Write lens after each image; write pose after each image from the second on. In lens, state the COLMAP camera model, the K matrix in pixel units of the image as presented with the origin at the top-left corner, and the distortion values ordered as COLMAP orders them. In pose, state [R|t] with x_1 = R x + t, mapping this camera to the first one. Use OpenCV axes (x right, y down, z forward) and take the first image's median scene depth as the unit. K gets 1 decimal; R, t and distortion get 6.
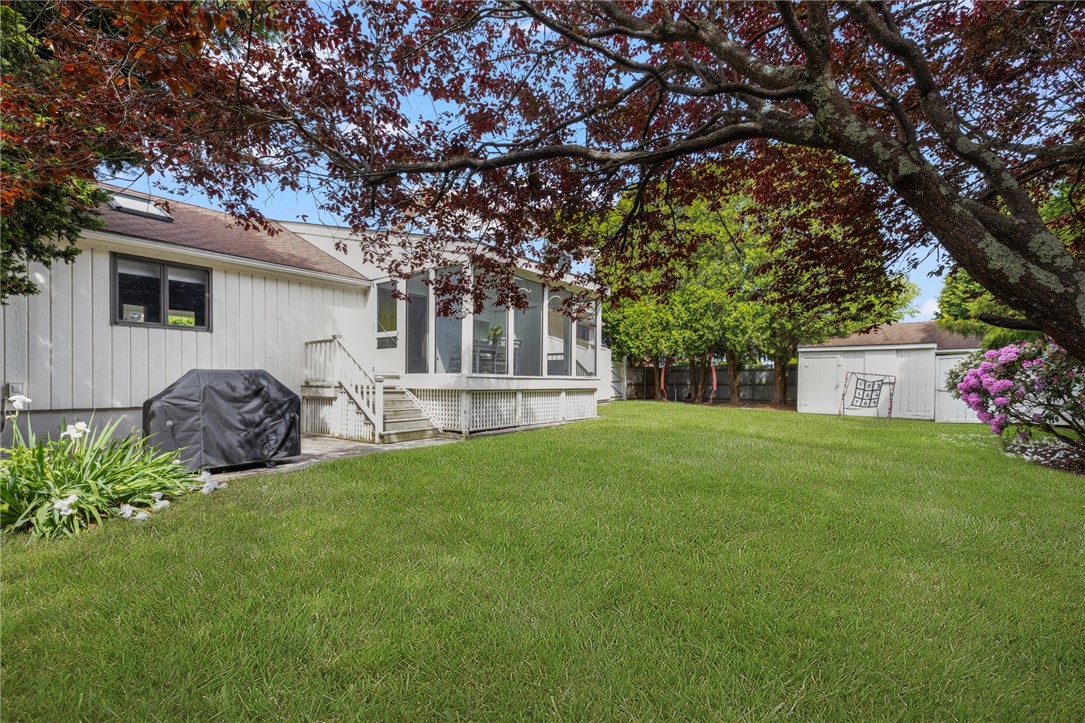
lens RADIAL K [[451.3, 0, 537.7], [0, 451.3, 364.2], [0, 0, 1]] dist [0.001112, 0.000538]
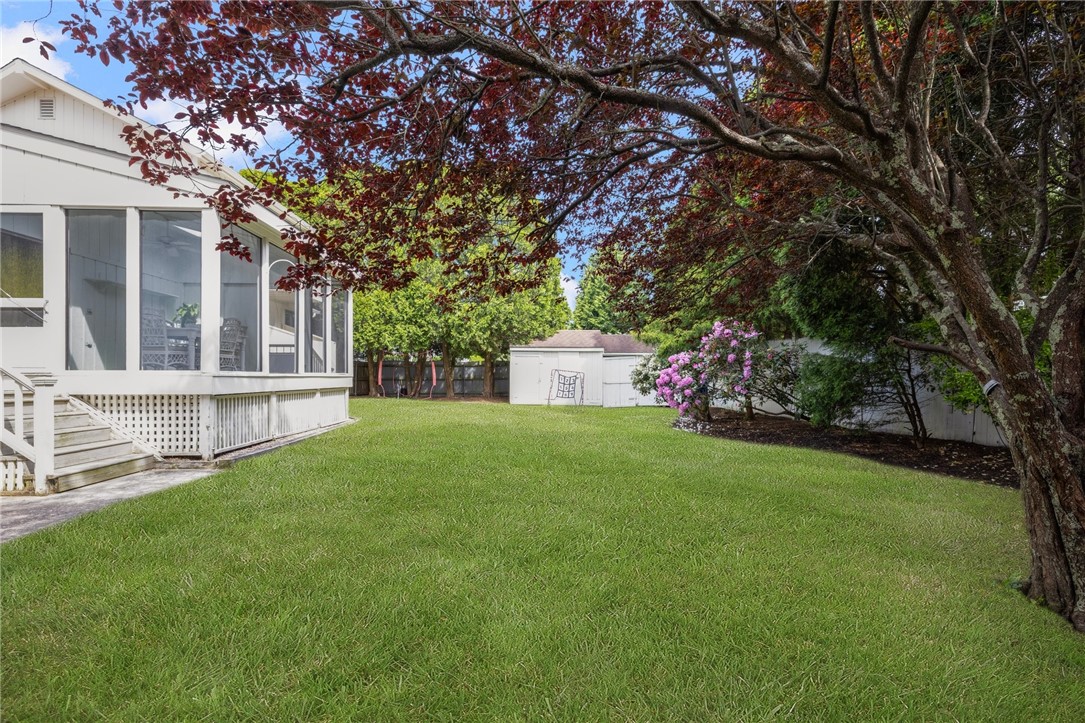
lens RADIAL K [[451.3, 0, 542.0], [0, 451.3, 363.8], [0, 0, 1]] dist [0.001112, 0.000538]
pose [[0.789673, 0.012651, 0.613397, -0.088900], [-0.019583, 0.999798, 0.004590, -0.001806], [-0.613215, -0.015637, 0.789761, 0.069522]]
